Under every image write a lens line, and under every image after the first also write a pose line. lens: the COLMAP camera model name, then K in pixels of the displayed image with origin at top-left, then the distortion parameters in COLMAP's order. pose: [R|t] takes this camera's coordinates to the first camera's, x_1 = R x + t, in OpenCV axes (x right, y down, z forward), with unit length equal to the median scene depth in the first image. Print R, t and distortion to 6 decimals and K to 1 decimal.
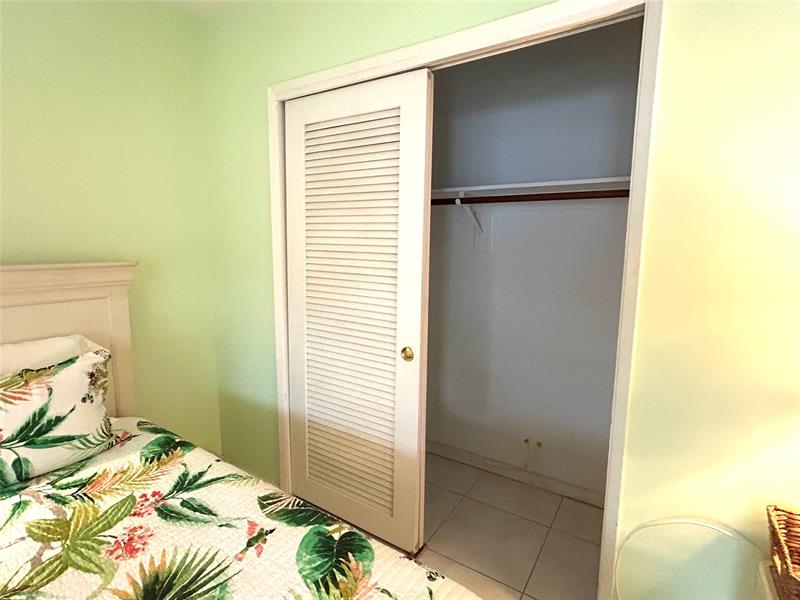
lens RADIAL K [[411.1, 0, 403.8], [0, 411.1, 301.6], [0, 0, 1]] dist [-0.000599, 0.000049]
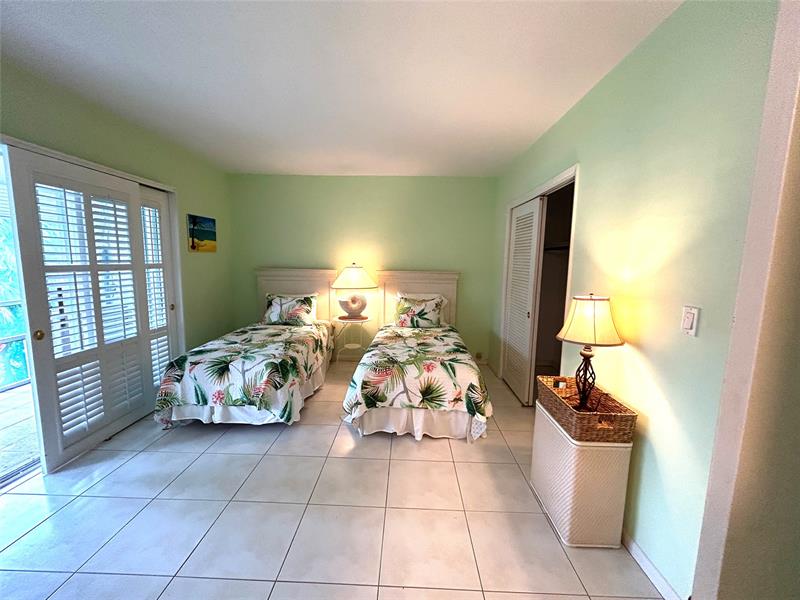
lens RADIAL K [[321.7, 0, 401.4], [0, 321.7, 300.1], [0, 0, 1]] dist [-0.000612, -0.001284]
pose [[0.528204, 0.106294, -0.842438, 1.454570], [-0.130107, 0.990549, 0.043406, 0.072901], [0.839090, 0.086680, 0.537042, -0.744802]]
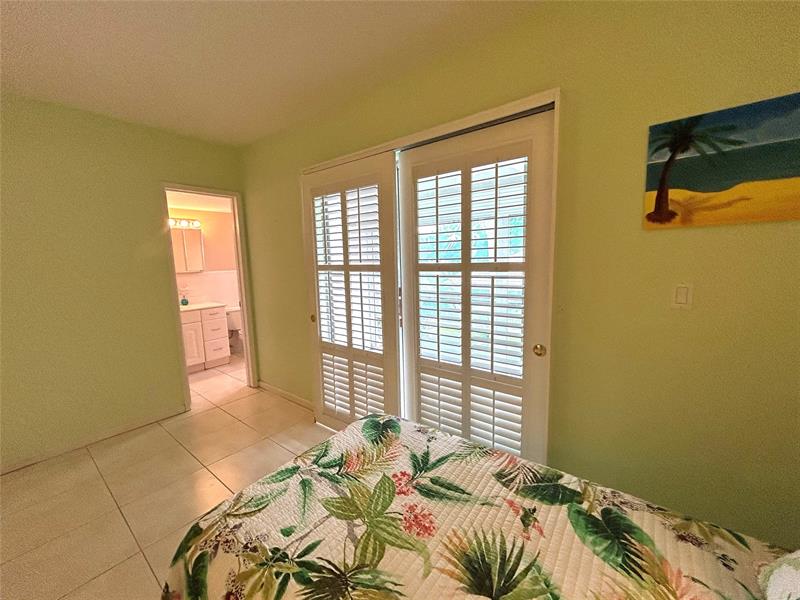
lens RADIAL K [[321.7, 0, 402.5], [0, 321.7, 300.8], [0, 0, 1]] dist [-0.000612, -0.001284]
pose [[-0.996546, 0.008220, 0.082635, -0.998887], [0.030267, 0.962594, 0.269251, -0.056580], [-0.077331, 0.270822, -0.959518, 0.221289]]
